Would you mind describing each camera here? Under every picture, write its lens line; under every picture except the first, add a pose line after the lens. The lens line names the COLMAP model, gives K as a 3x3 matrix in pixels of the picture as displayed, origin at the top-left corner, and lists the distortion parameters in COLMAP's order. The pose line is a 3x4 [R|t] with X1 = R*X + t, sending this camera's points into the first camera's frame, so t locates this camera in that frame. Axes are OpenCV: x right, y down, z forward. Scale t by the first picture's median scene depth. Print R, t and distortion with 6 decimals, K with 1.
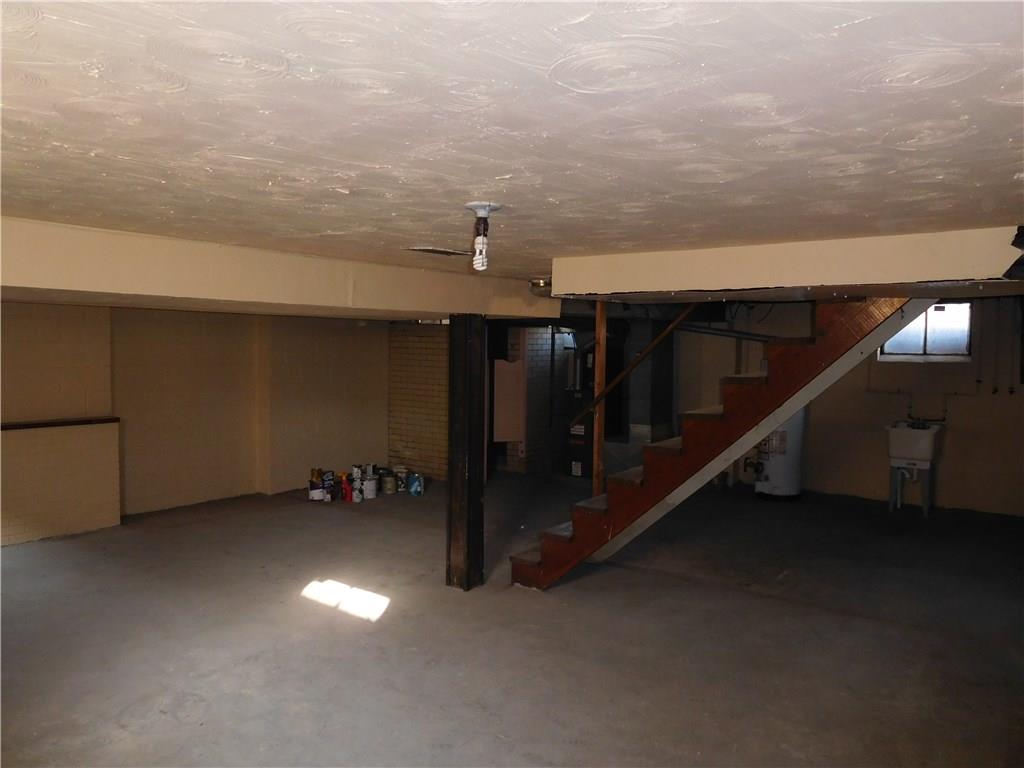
lens RADIAL K [[752.7, 0, 512.0], [0, 752.7, 384.0], [0, 0, 1]] dist [-0.081072, -0.001084]
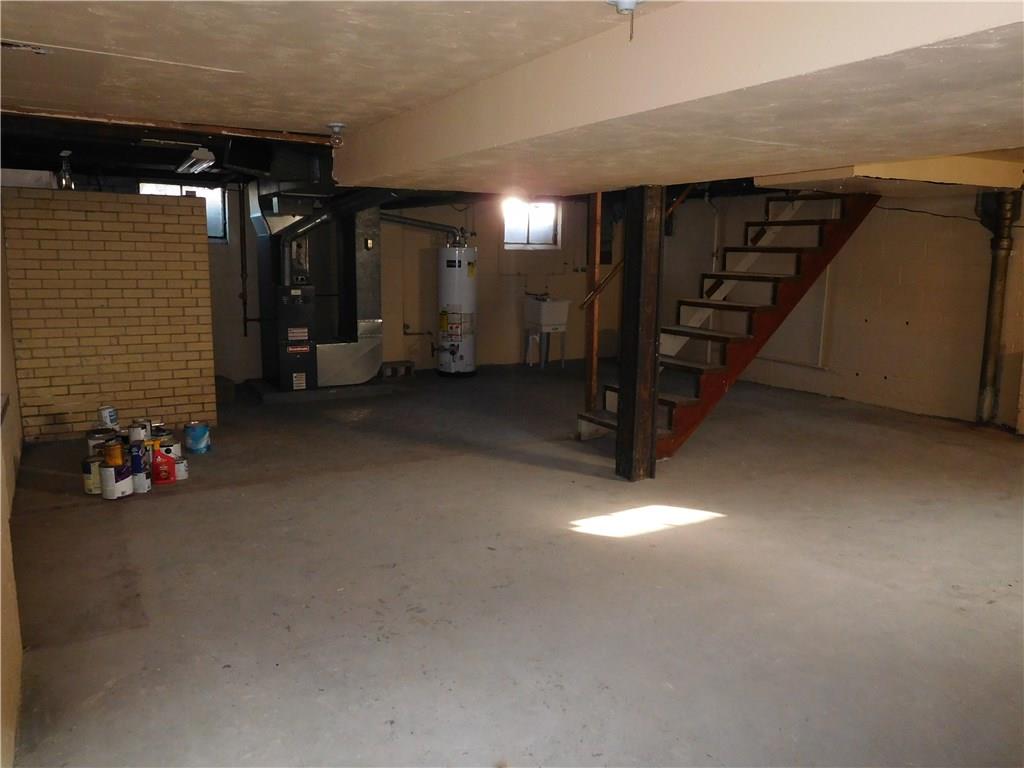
lens RADIAL K [[765.6, 0, 512.0], [0, 765.6, 384.0], [0, 0, 1]] dist [-0.014387, 0.002860]
pose [[0.367173, -0.158146, 0.916610, -0.697675], [0.040227, 0.987218, 0.154214, -0.006128], [-0.929283, -0.019751, 0.368841, 0.540205]]
